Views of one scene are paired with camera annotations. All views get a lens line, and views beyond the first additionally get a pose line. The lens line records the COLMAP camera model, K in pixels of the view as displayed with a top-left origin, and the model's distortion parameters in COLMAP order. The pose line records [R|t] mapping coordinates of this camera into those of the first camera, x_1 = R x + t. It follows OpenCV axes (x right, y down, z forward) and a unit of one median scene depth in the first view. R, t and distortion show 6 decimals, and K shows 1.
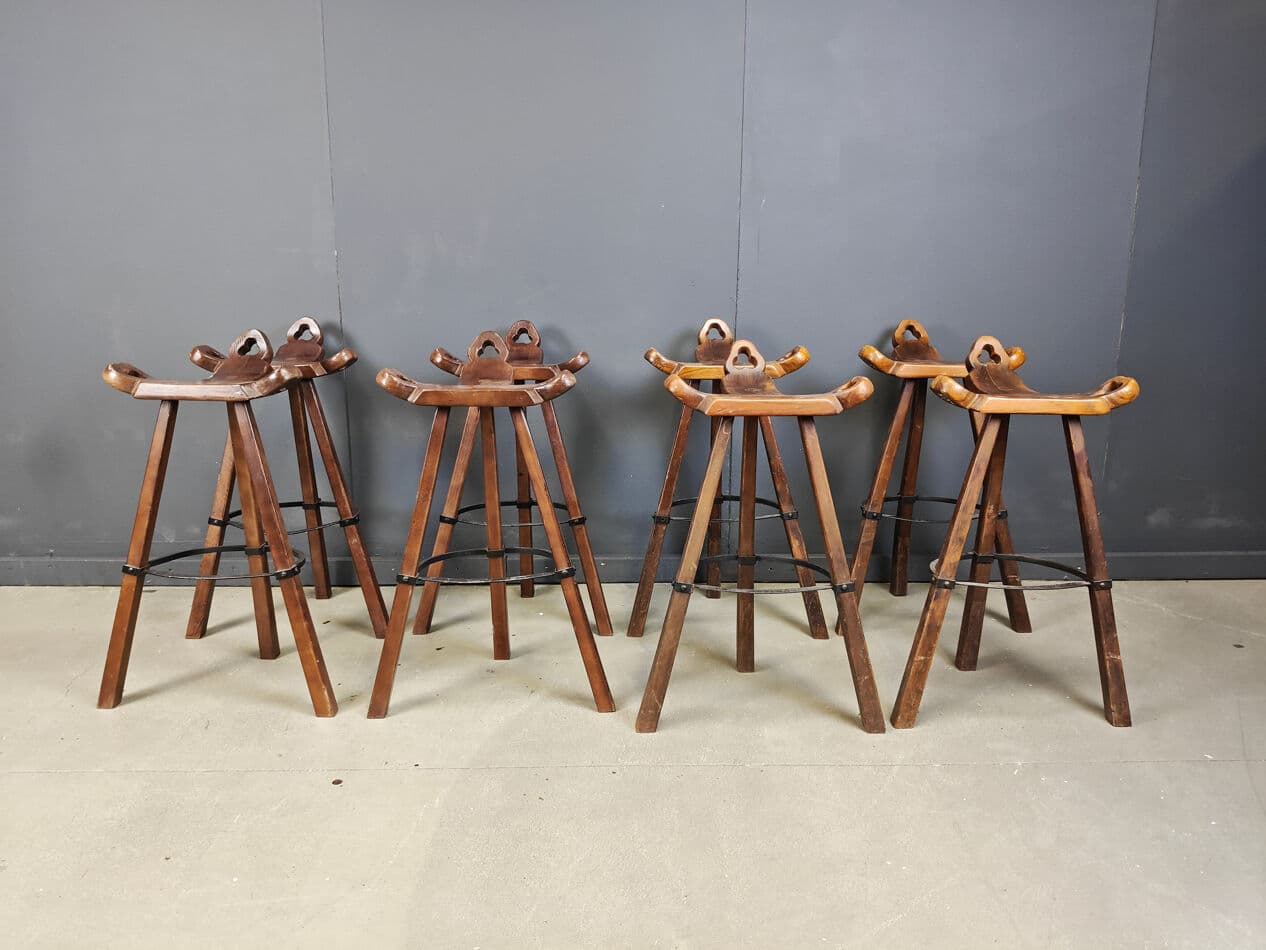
lens RADIAL K [[971.0, 0, 628.3], [0, 971.0, 476.6], [0, 0, 1]] dist [0.081412, -0.158528]
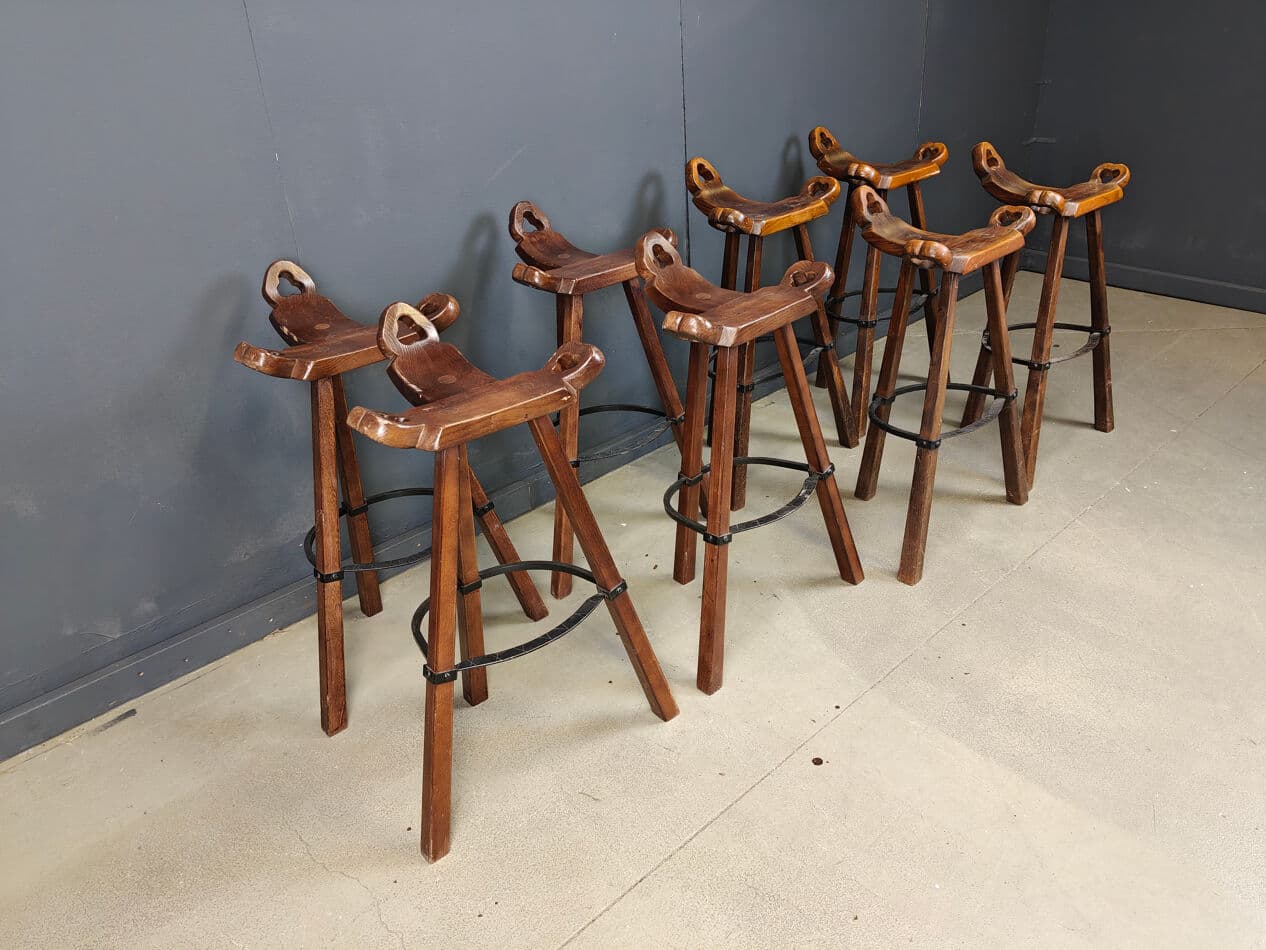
lens RADIAL K [[991.9, 0, 633.0], [0, 991.9, 475.0], [0, 0, 1]] dist [0.077843, -0.143661]
pose [[0.738224, -0.346757, 0.578606, -0.712925], [0.204631, 0.932458, 0.297738, -0.208554], [-0.642769, -0.101397, 0.759320, 0.342218]]
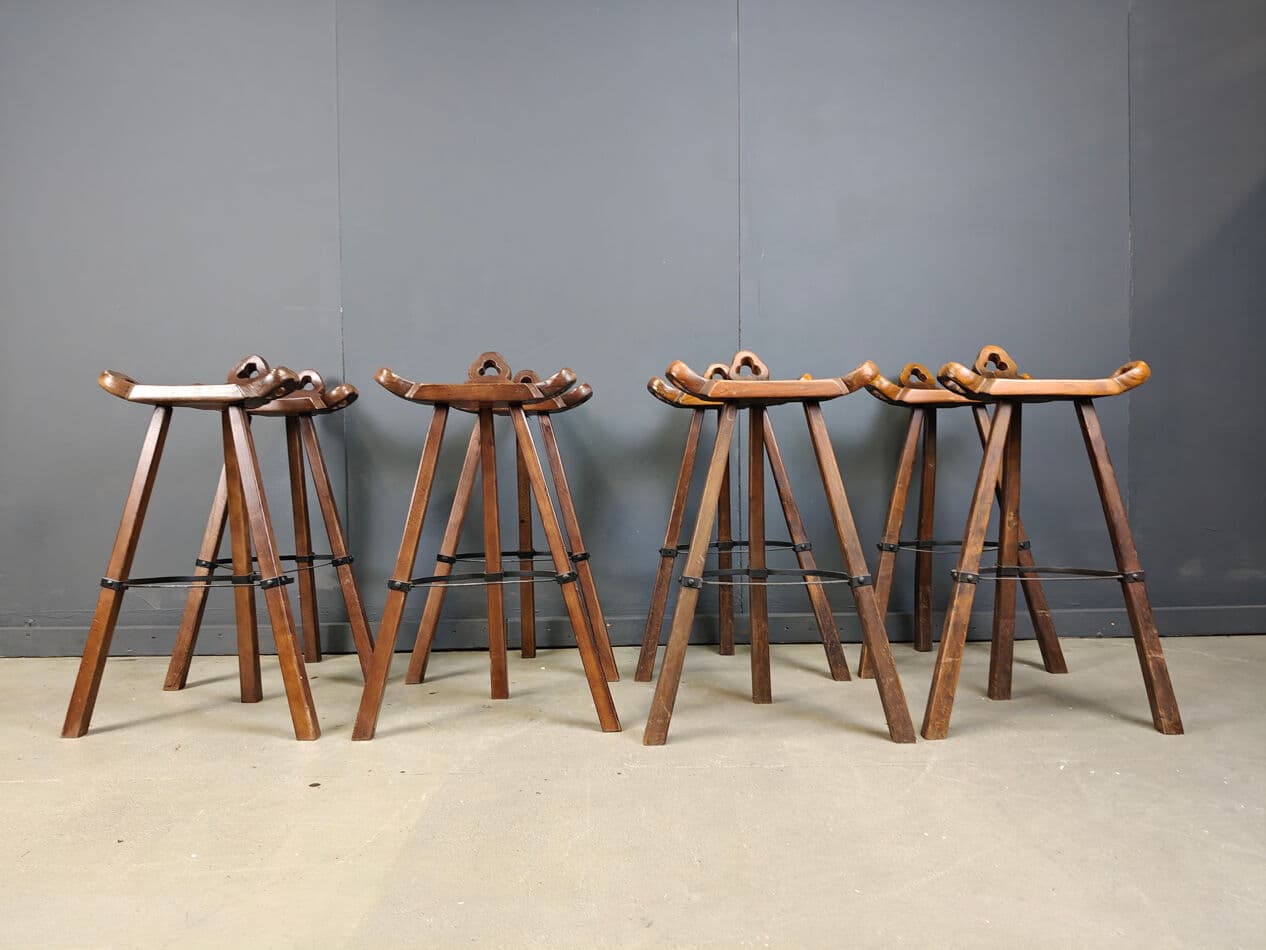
lens RADIAL K [[991.0, 0, 634.8], [0, 991.0, 479.1], [0, 0, 1]] dist [0.074785, -0.139685]
pose [[0.999850, -0.016728, -0.004399, 0.006924], [0.015552, 0.980745, -0.194675, 0.177236], [0.007571, 0.194577, 0.980858, 0.030179]]
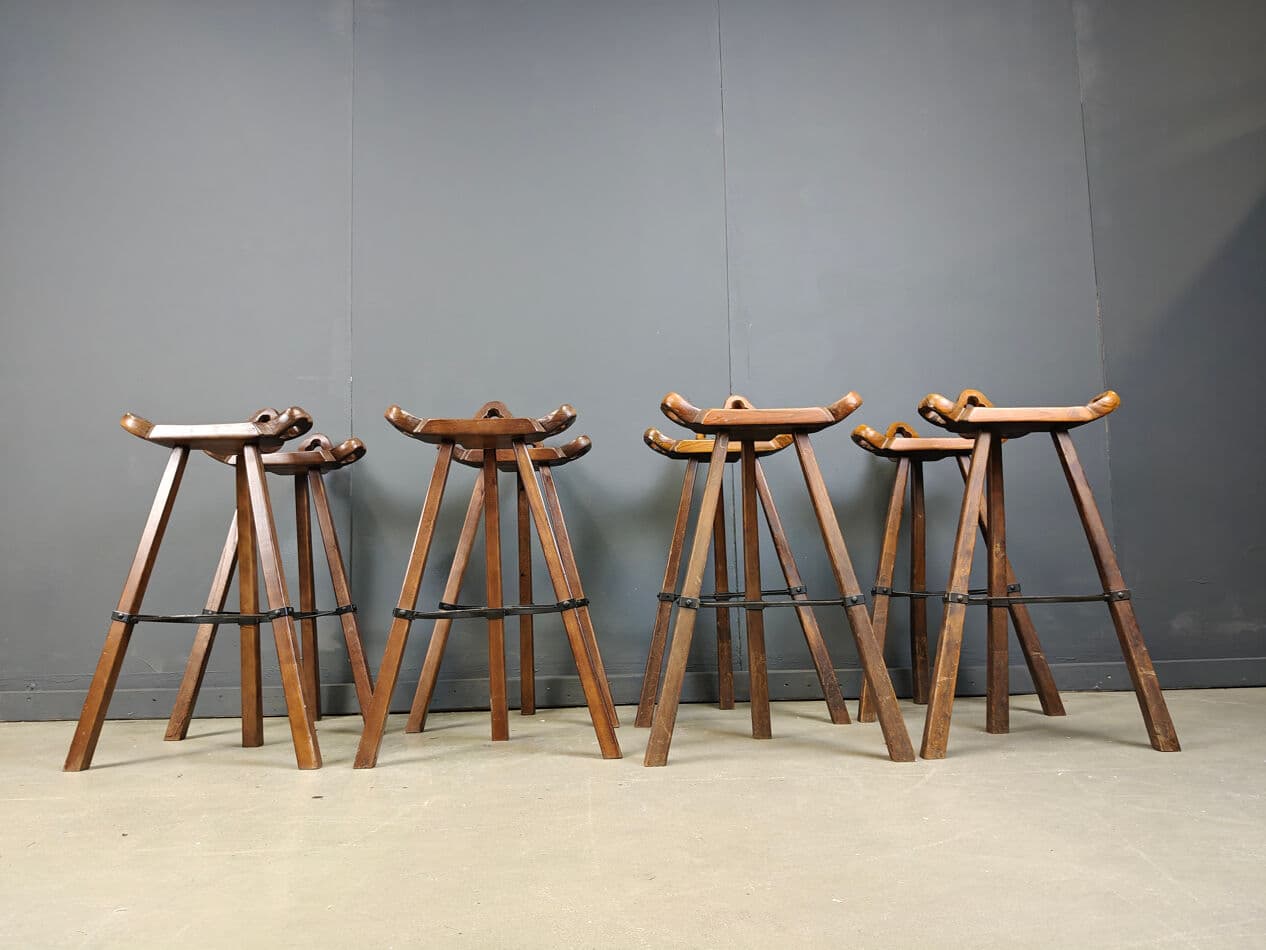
lens RADIAL K [[991.9, 0, 633.0], [0, 991.9, 475.0], [0, 0, 1]] dist [0.077843, -0.143661]
pose [[0.999608, -0.027988, 0.000263, 0.003930], [0.026534, 0.944622, -0.327086, 0.276589], [0.008906, 0.326965, 0.944994, 0.018560]]
